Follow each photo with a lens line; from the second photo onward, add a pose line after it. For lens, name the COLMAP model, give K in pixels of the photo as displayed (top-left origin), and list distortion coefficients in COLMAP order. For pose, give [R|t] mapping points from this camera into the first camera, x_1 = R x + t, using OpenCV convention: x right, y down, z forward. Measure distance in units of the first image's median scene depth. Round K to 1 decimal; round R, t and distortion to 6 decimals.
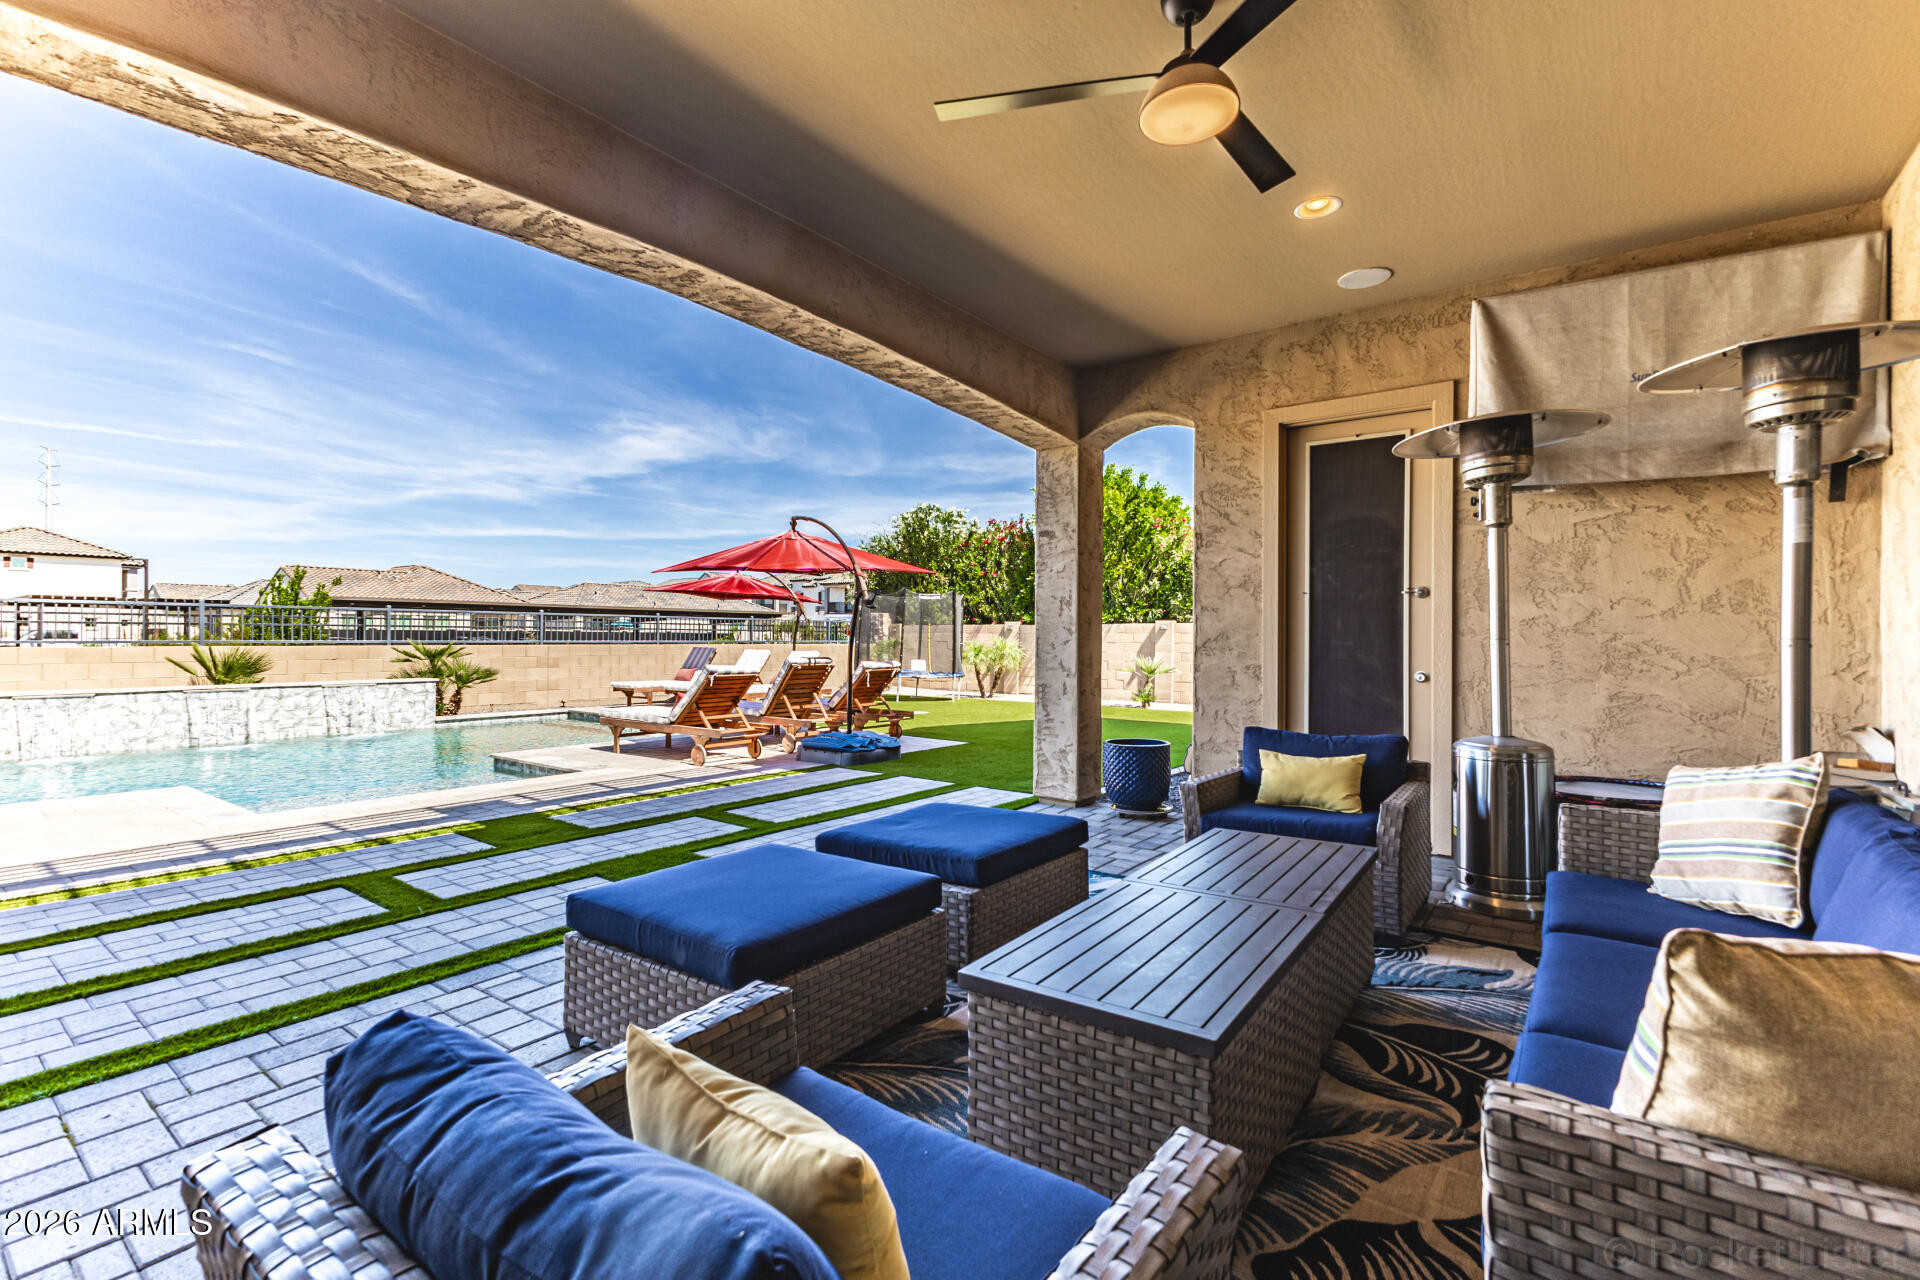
lens RADIAL K [[824.4, 0, 955.1], [0, 824.4, 652.2], [0, 0, 1]] dist [0.006417, -0.000371]
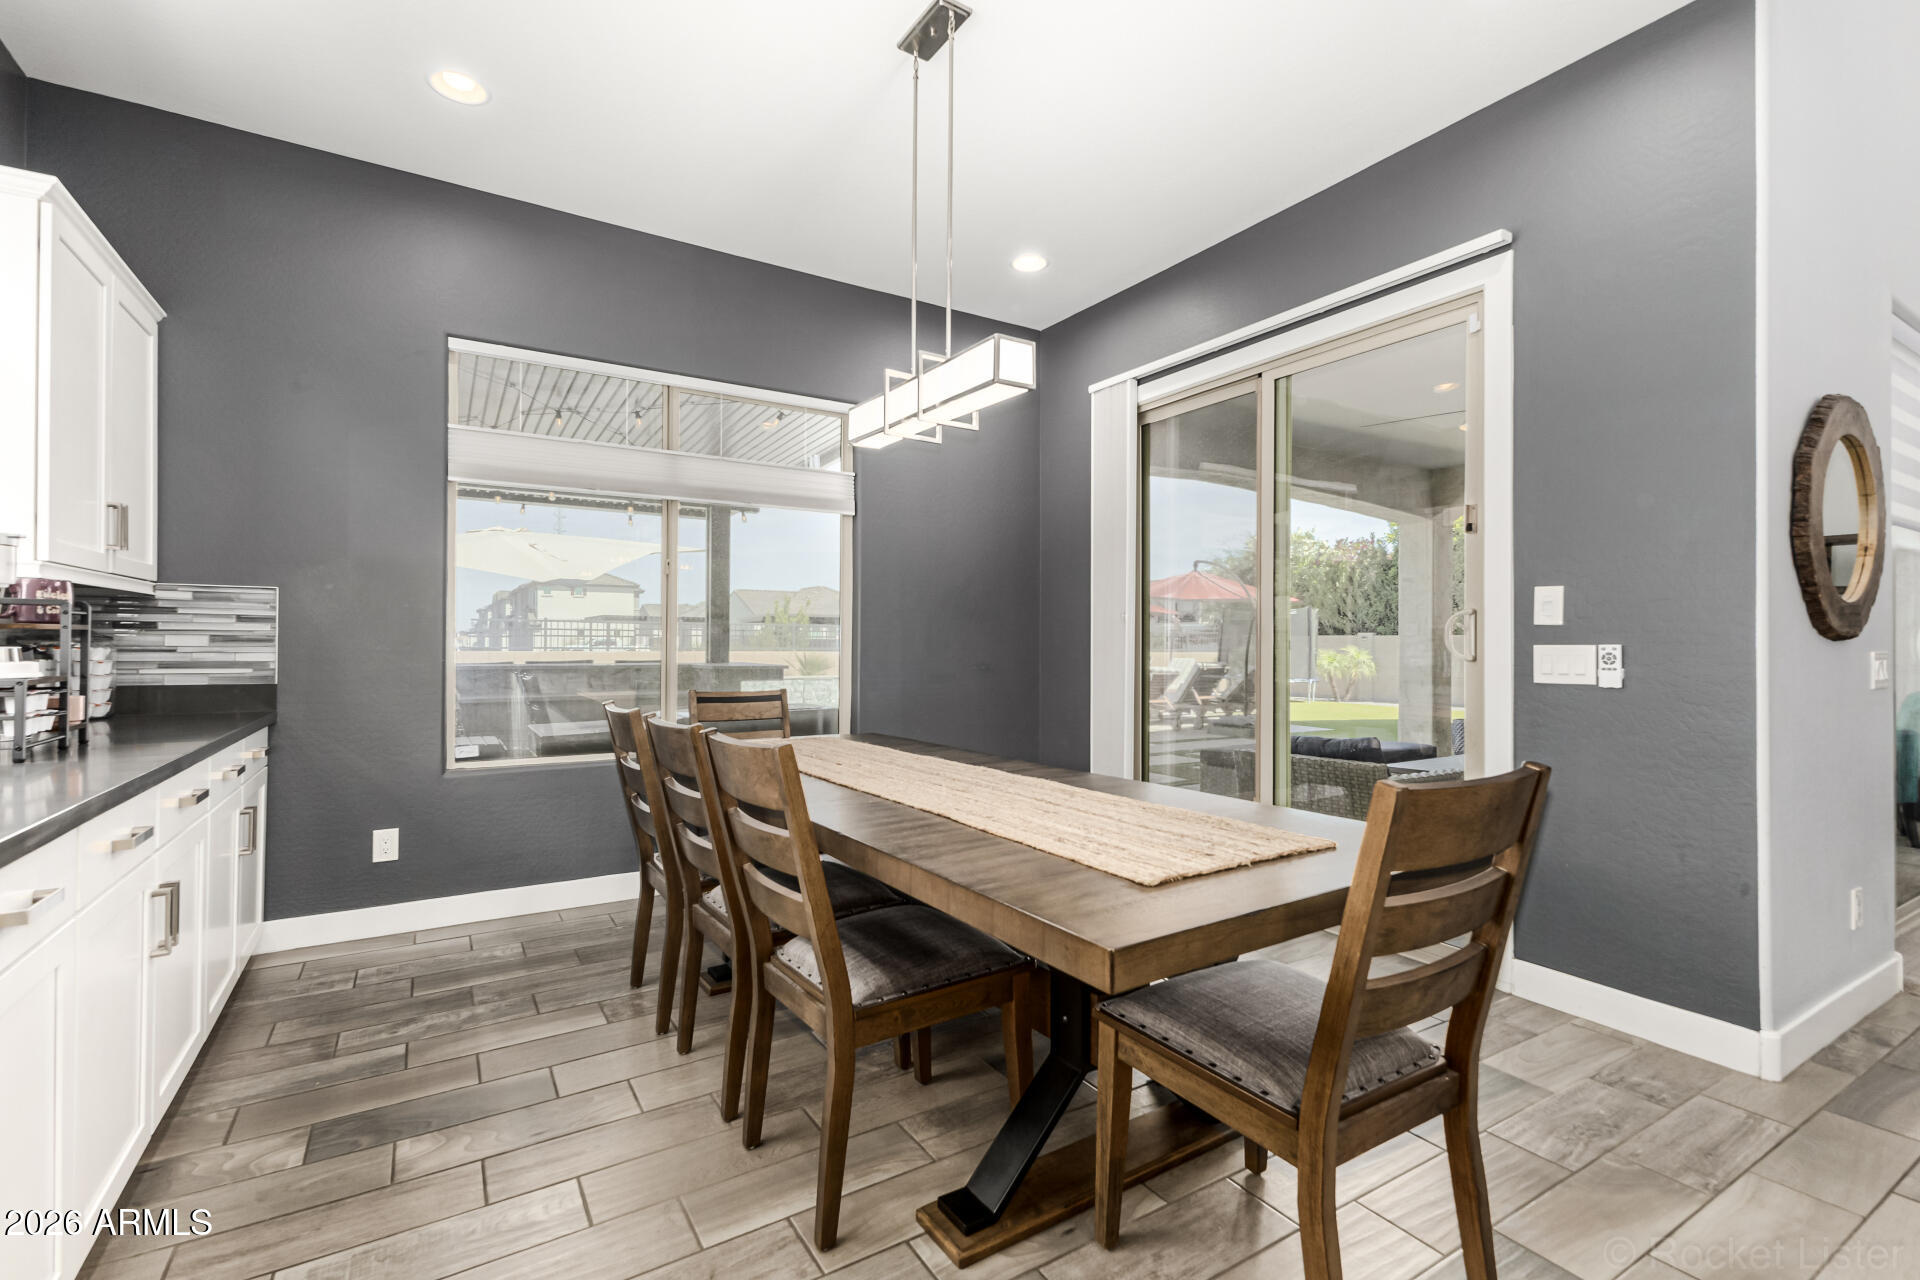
lens RADIAL K [[824.4, 0, 955.1], [0, 824.4, 652.2], [0, 0, 1]] dist [0.006417, -0.000371]
pose [[0.928822, 0.003621, -0.370509, -0.033087], [-0.006580, 0.999956, -0.006721, 0.000679], [0.370469, 0.008681, 0.928804, -0.247889]]
